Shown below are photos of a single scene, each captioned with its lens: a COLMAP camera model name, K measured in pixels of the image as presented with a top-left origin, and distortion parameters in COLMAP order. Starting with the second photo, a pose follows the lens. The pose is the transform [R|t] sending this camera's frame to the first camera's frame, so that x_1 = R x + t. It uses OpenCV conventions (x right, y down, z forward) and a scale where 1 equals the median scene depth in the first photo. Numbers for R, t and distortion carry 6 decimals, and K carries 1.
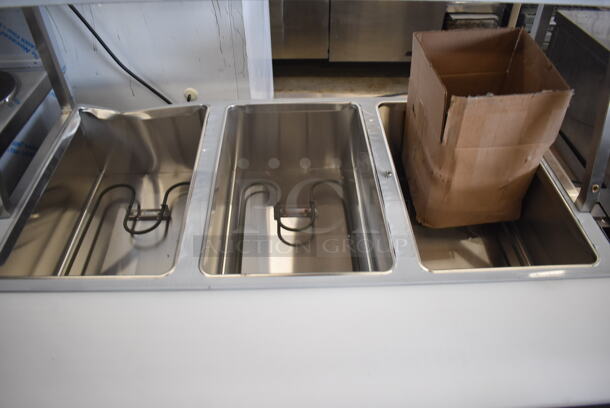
lens RADIAL K [[478.5, 0, 305.0], [0, 478.5, 204.0], [0, 0, 1]] dist [-0.085053, 0.006067]
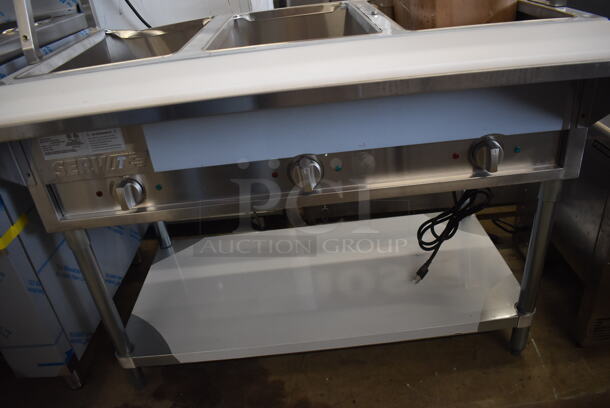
lens RADIAL K [[478.5, 0, 305.0], [0, 478.5, 204.0], [0, 0, 1]] dist [-0.085053, 0.006067]
pose [[0.994045, -0.094119, -0.054917, 0.027236], [0.078363, 0.967626, -0.239915, 0.522861], [0.075720, 0.234183, 0.969239, 0.028990]]
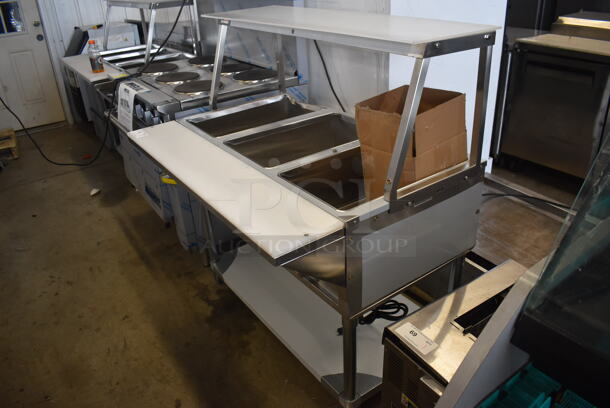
lens RADIAL K [[478.5, 0, 305.0], [0, 478.5, 204.0], [0, 0, 1]] dist [-0.085053, 0.006067]
pose [[0.550644, 0.364518, -0.750944, 1.209786], [-0.530830, 0.847193, 0.021996, 0.095517], [0.644213, 0.386512, 0.659999, -0.076168]]
